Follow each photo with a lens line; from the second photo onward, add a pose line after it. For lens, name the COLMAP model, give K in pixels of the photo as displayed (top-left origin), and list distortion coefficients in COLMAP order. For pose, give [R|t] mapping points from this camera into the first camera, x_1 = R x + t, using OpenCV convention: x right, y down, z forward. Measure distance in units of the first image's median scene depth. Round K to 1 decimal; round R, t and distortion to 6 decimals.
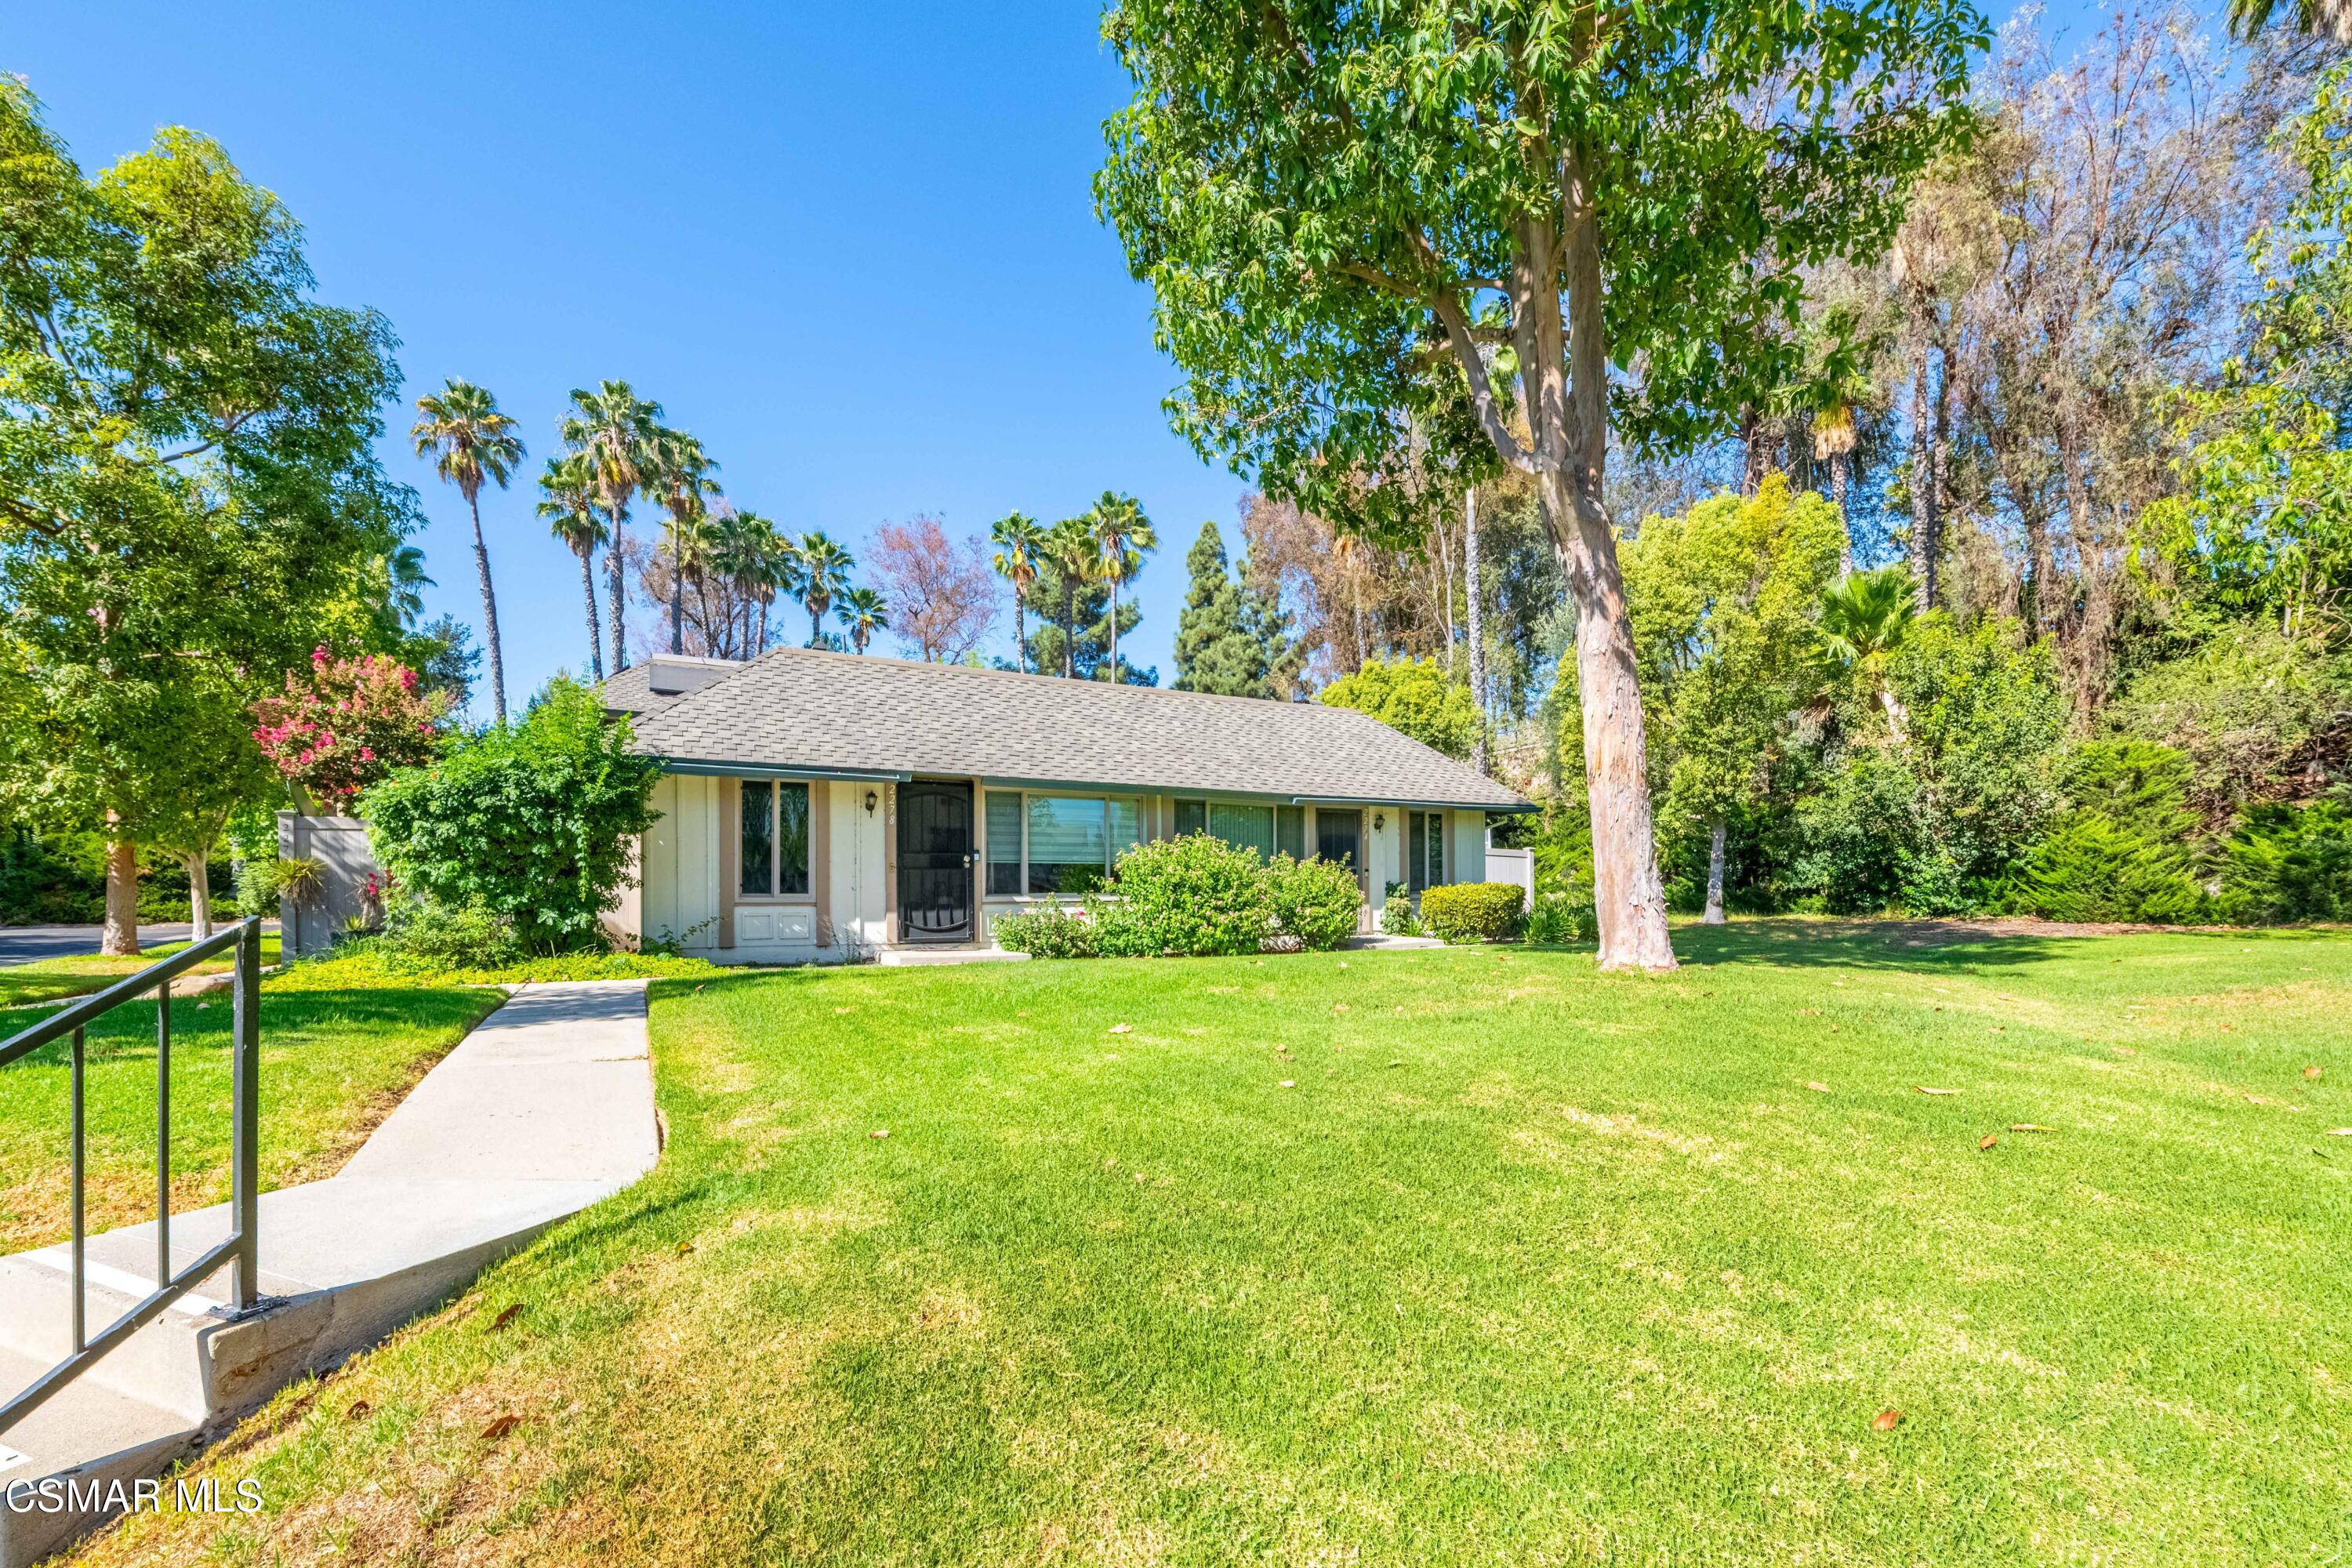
lens RADIAL K [[926.6, 0, 1201.2], [0, 926.6, 884.9], [0, 0, 1]] dist [-0.012279, -0.000986]
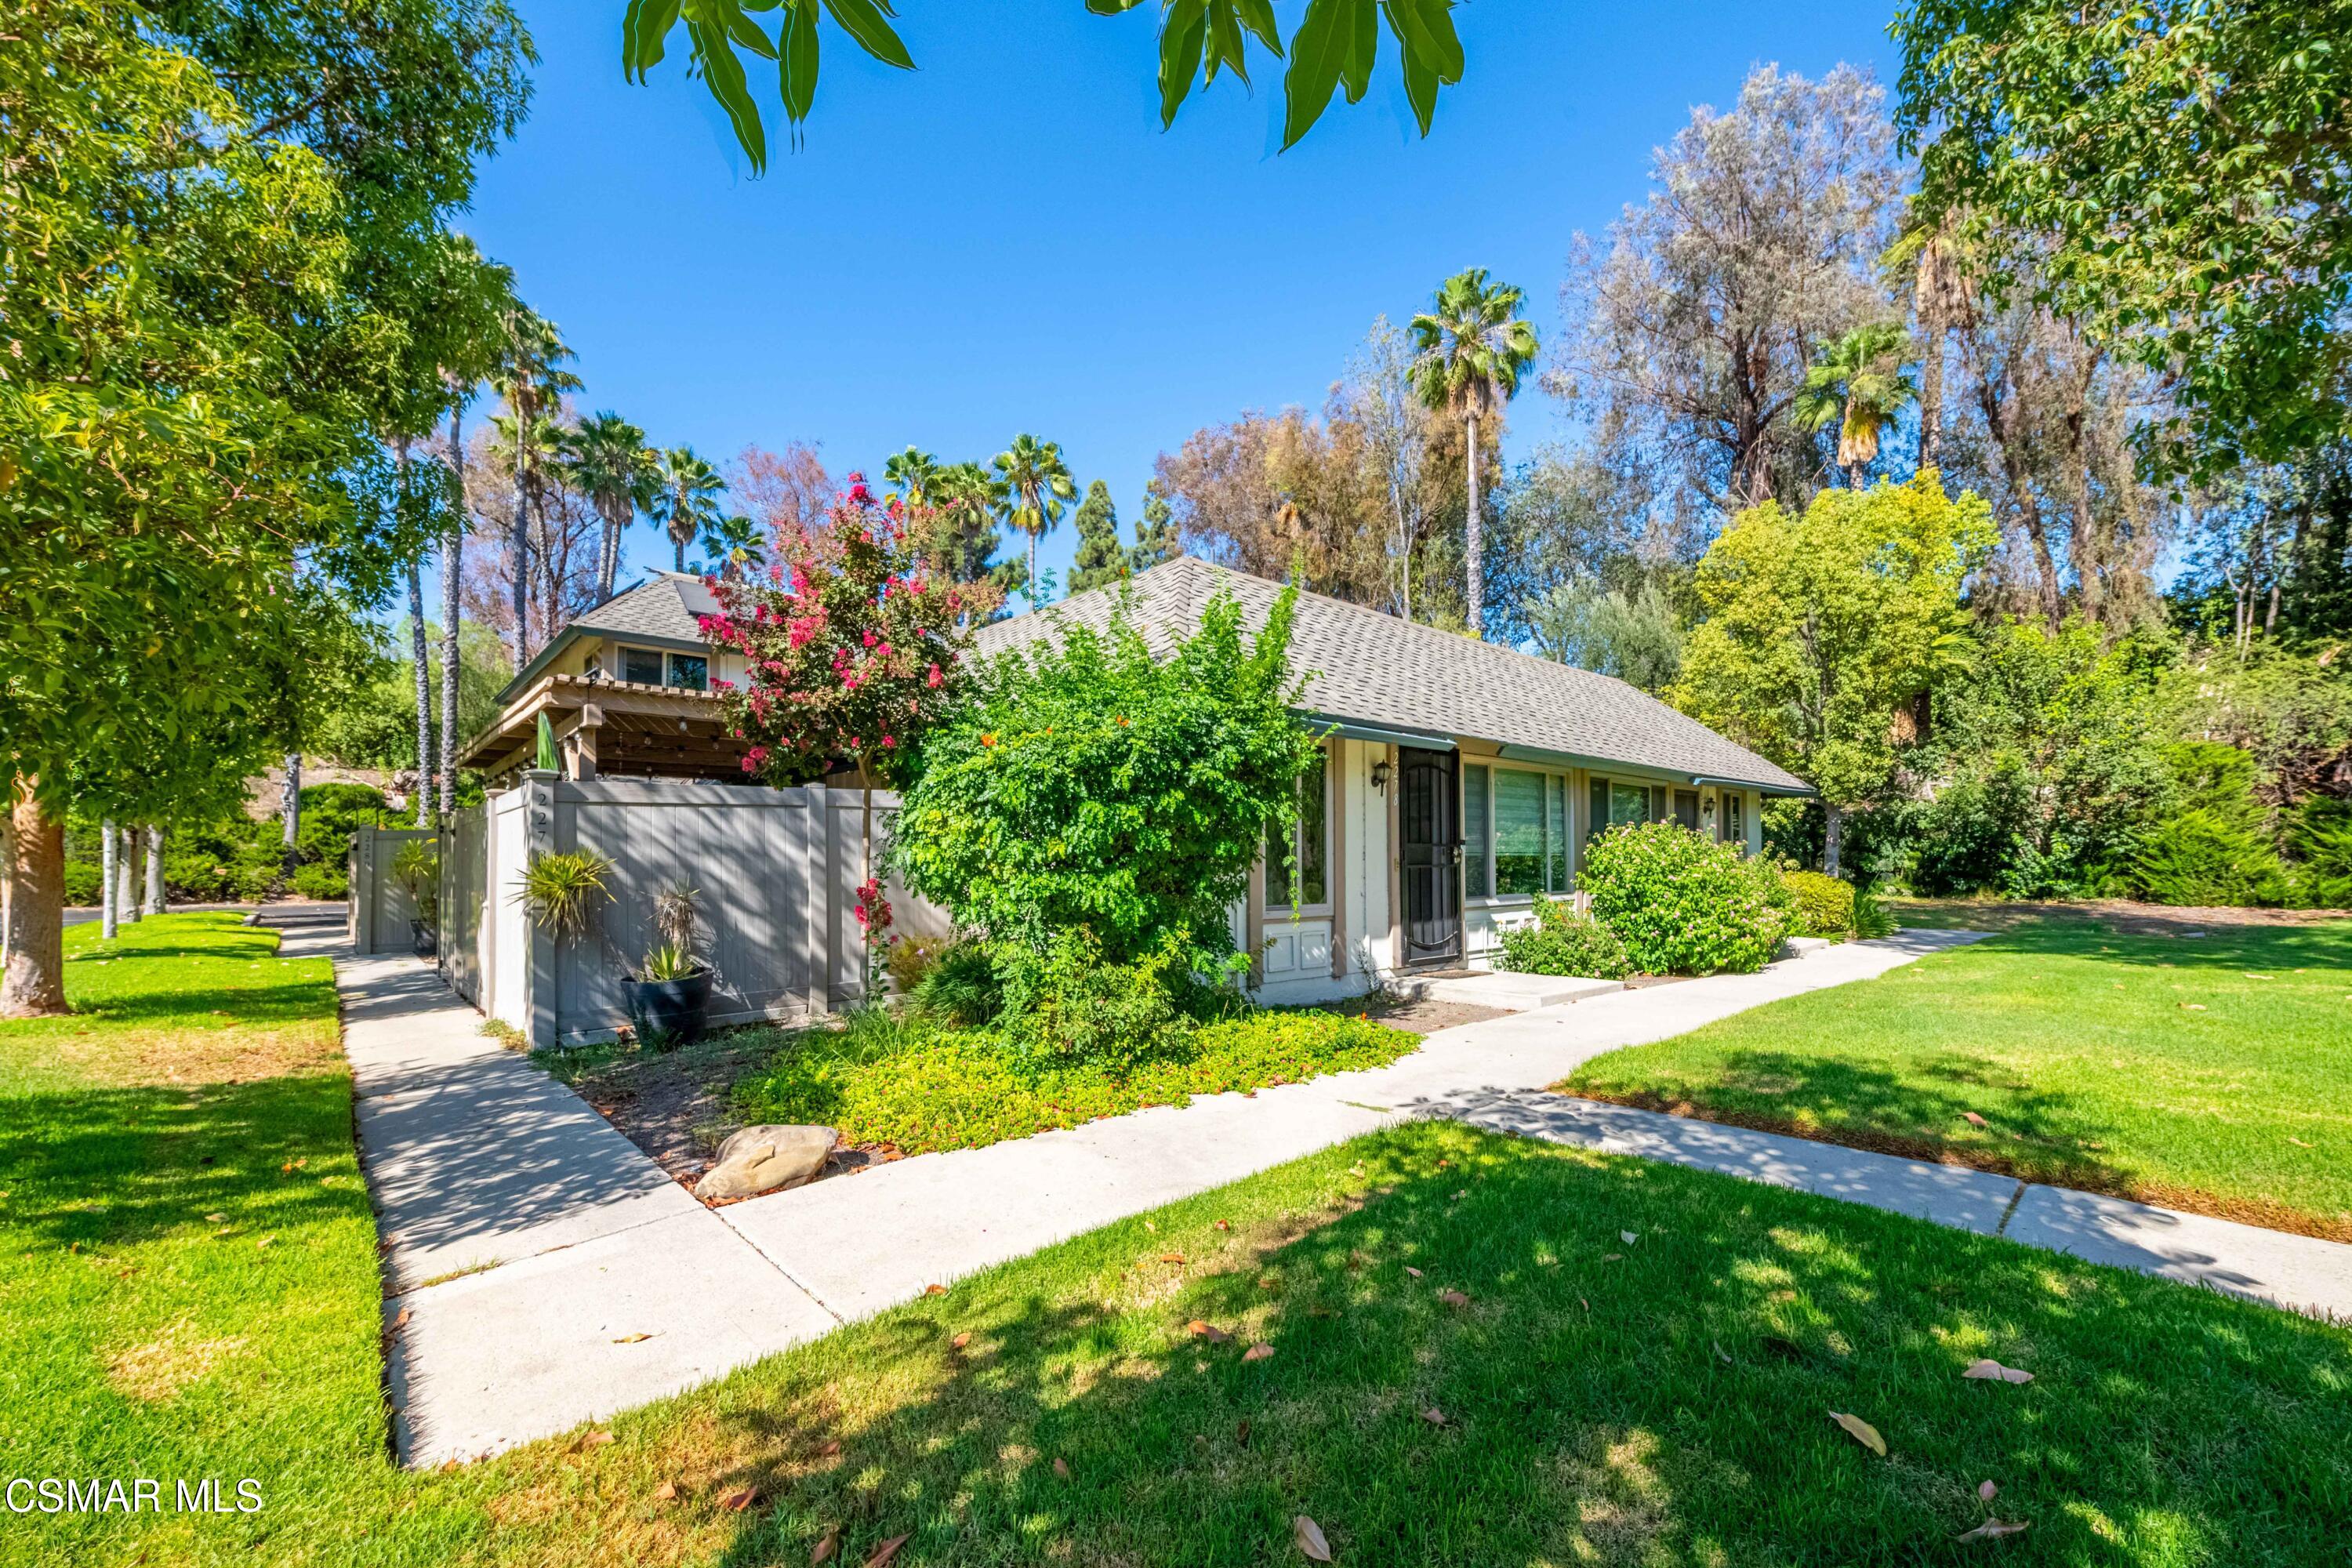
lens RADIAL K [[926.6, 0, 1205.9], [0, 926.6, 835.4], [0, 0, 1]] dist [-0.012279, -0.000986]
pose [[0.975011, 0.007372, 0.222035, -0.249624], [-0.002793, 0.999777, -0.020928, -0.010204], [-0.222139, 0.019785, 0.974814, 0.122314]]
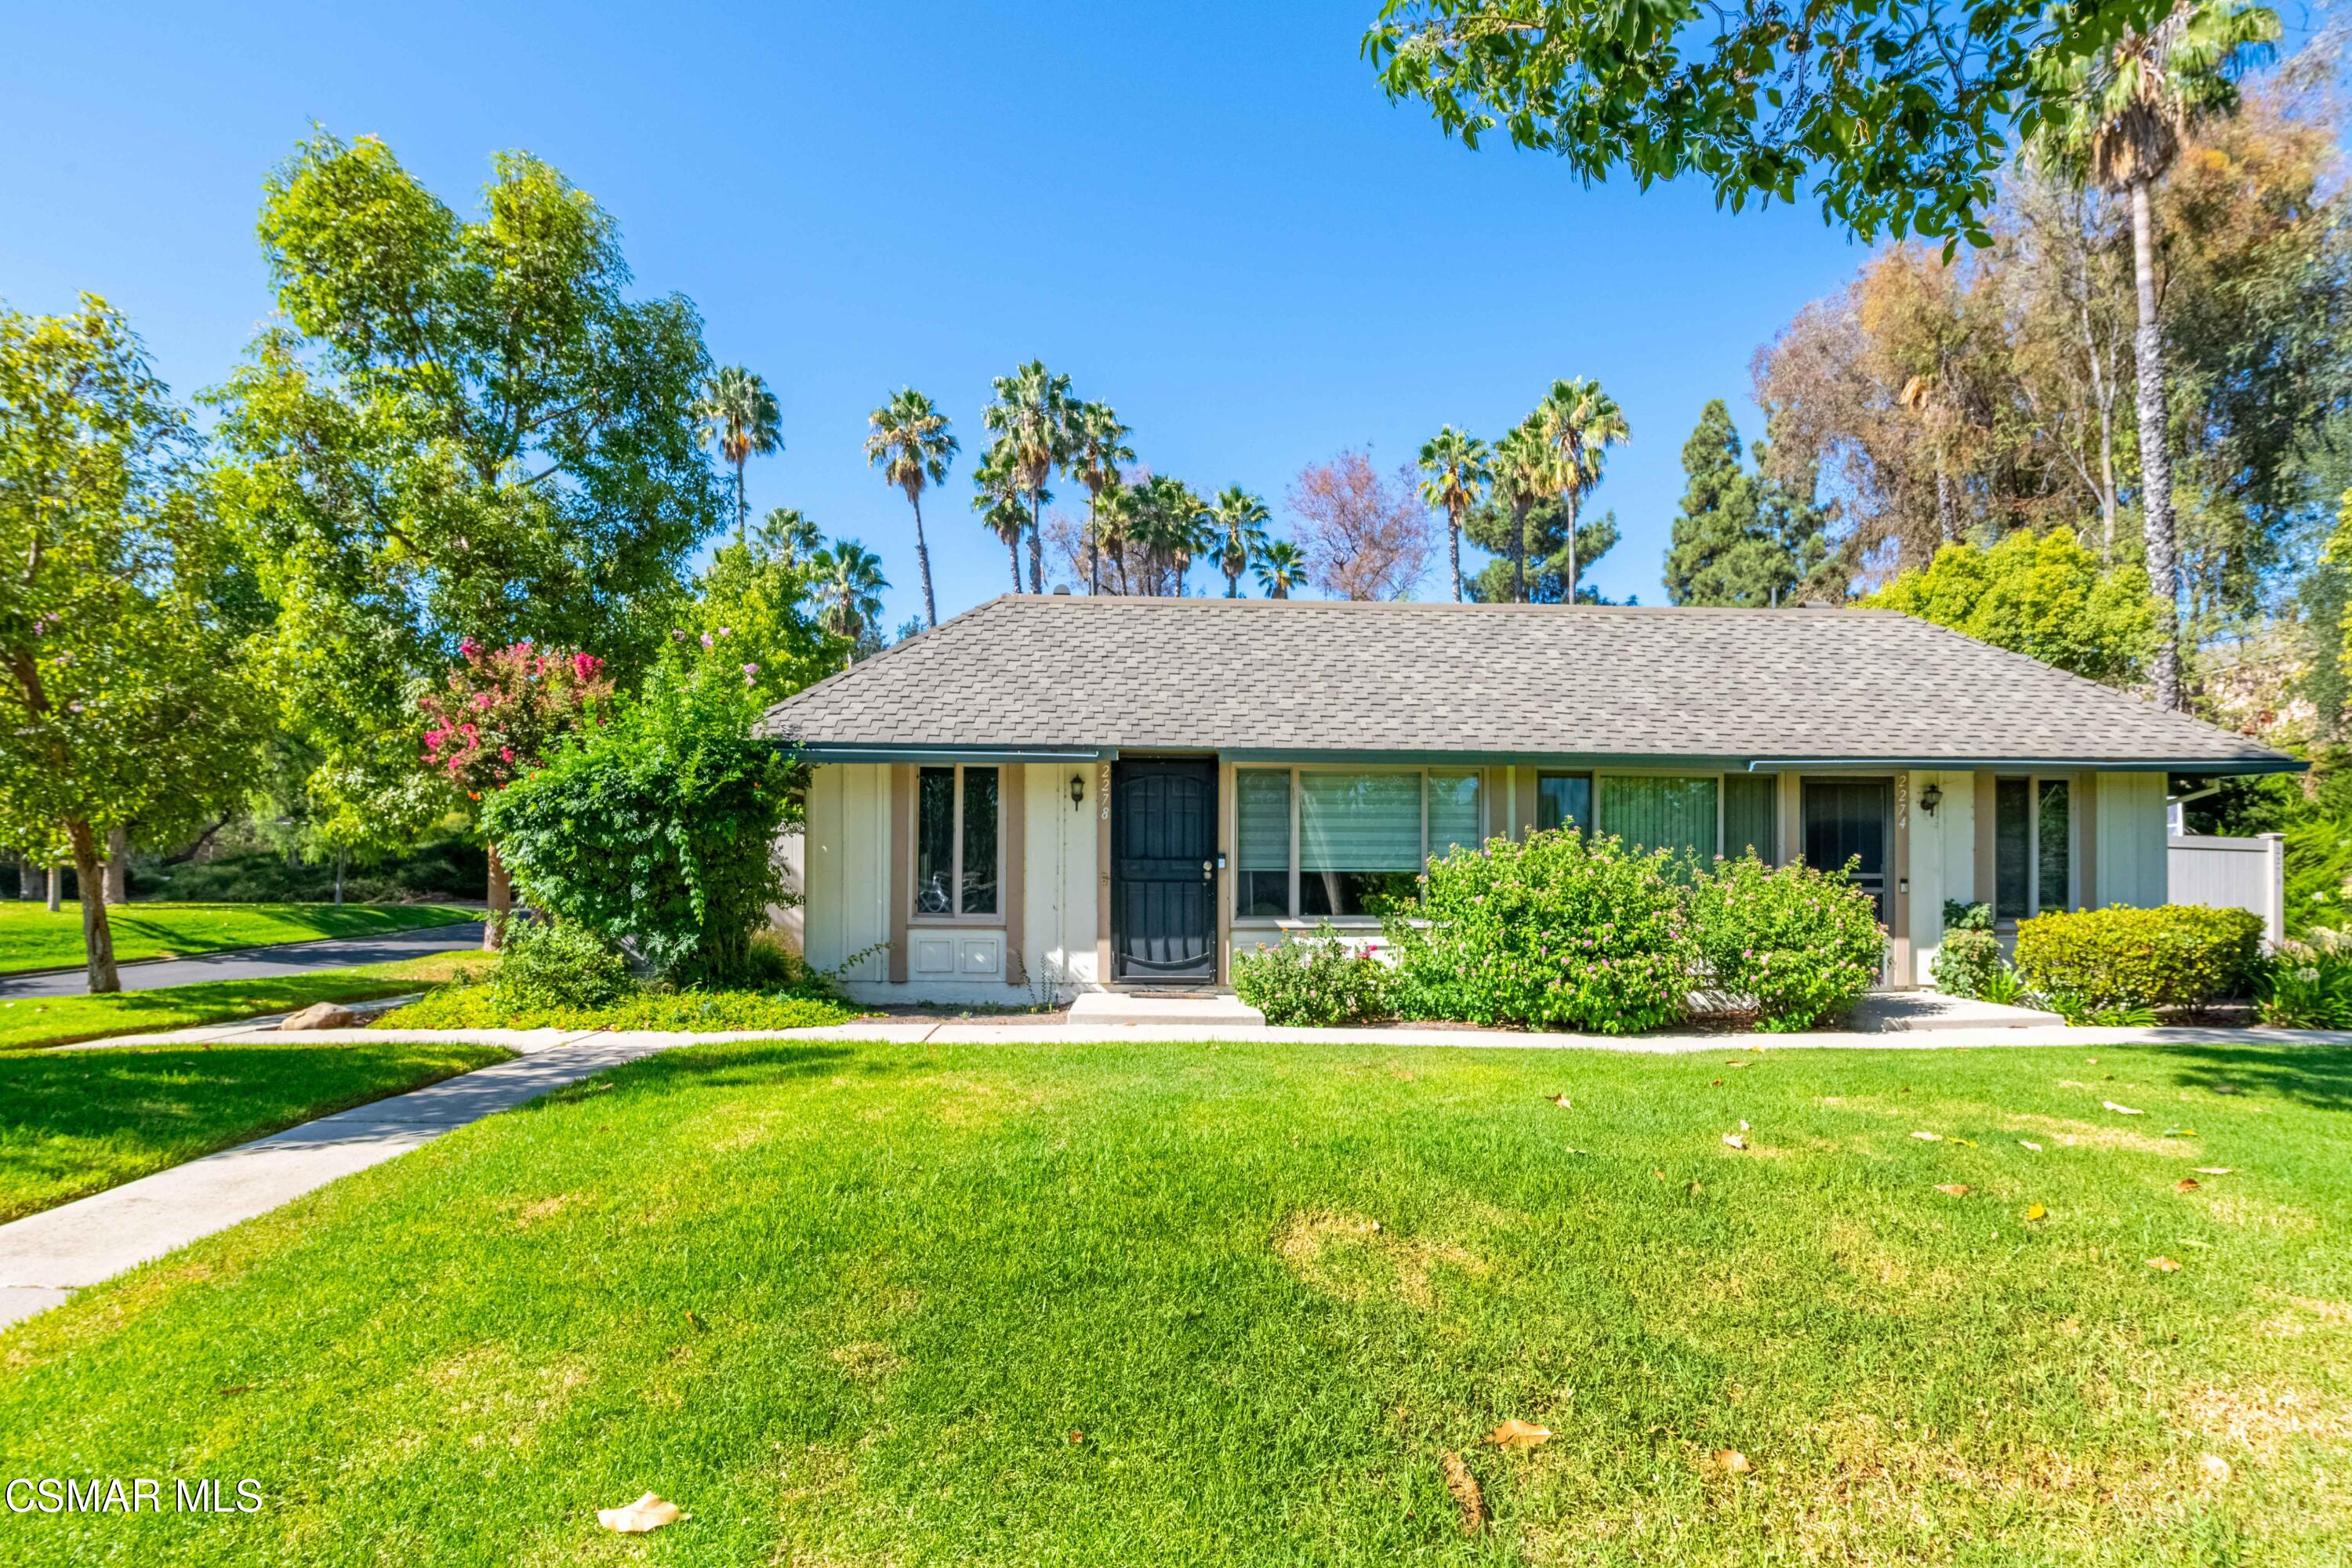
lens RADIAL K [[1046.9, 0, 1202.8], [0, 1046.9, 860.2], [0, 0, 1]] dist [-0.012060, -0.001960]
pose [[0.895720, 0.004745, -0.444594, 0.039058], [-0.008014, 0.999953, -0.005474, -0.011424], [0.444547, 0.008466, 0.895716, 0.114806]]
